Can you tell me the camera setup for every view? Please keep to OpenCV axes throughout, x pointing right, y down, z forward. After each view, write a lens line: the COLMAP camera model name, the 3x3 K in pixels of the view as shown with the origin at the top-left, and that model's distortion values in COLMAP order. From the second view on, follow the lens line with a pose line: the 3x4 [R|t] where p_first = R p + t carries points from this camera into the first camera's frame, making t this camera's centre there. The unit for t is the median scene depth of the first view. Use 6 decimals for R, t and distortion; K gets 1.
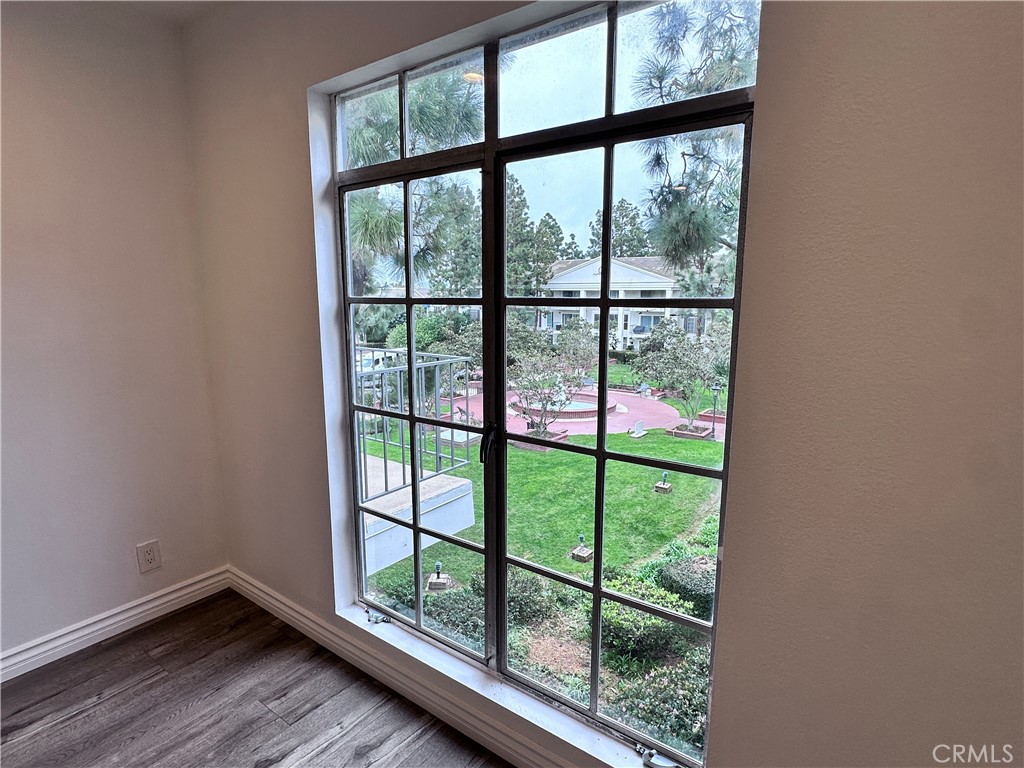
lens RADIAL K [[551.0, 0, 512.0], [0, 551.0, 384.0], [0, 0, 1]] dist [0.001472, 0.000121]
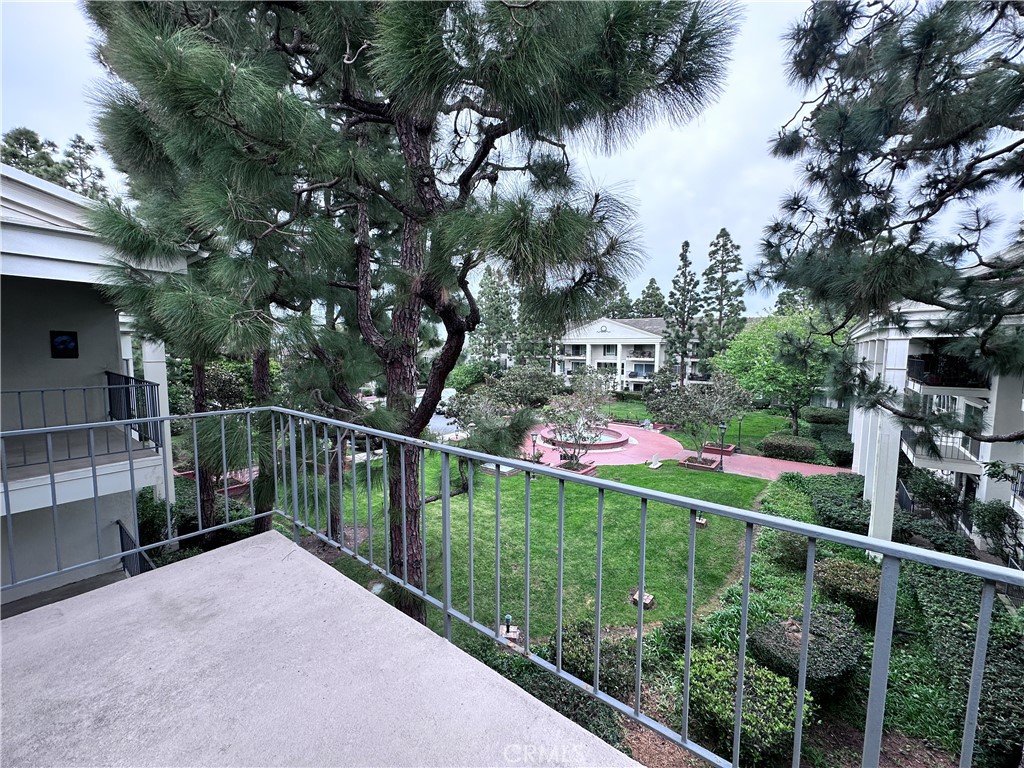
lens RADIAL K [[403.5, 0, 512.0], [0, 403.5, 384.0], [0, 0, 1]] dist [-0.000639, -0.000055]
pose [[0.999664, 0.002191, -0.025846, -0.054480], [-0.004010, 0.997502, -0.070524, -0.020093], [0.025627, 0.070604, 0.997175, 0.123093]]
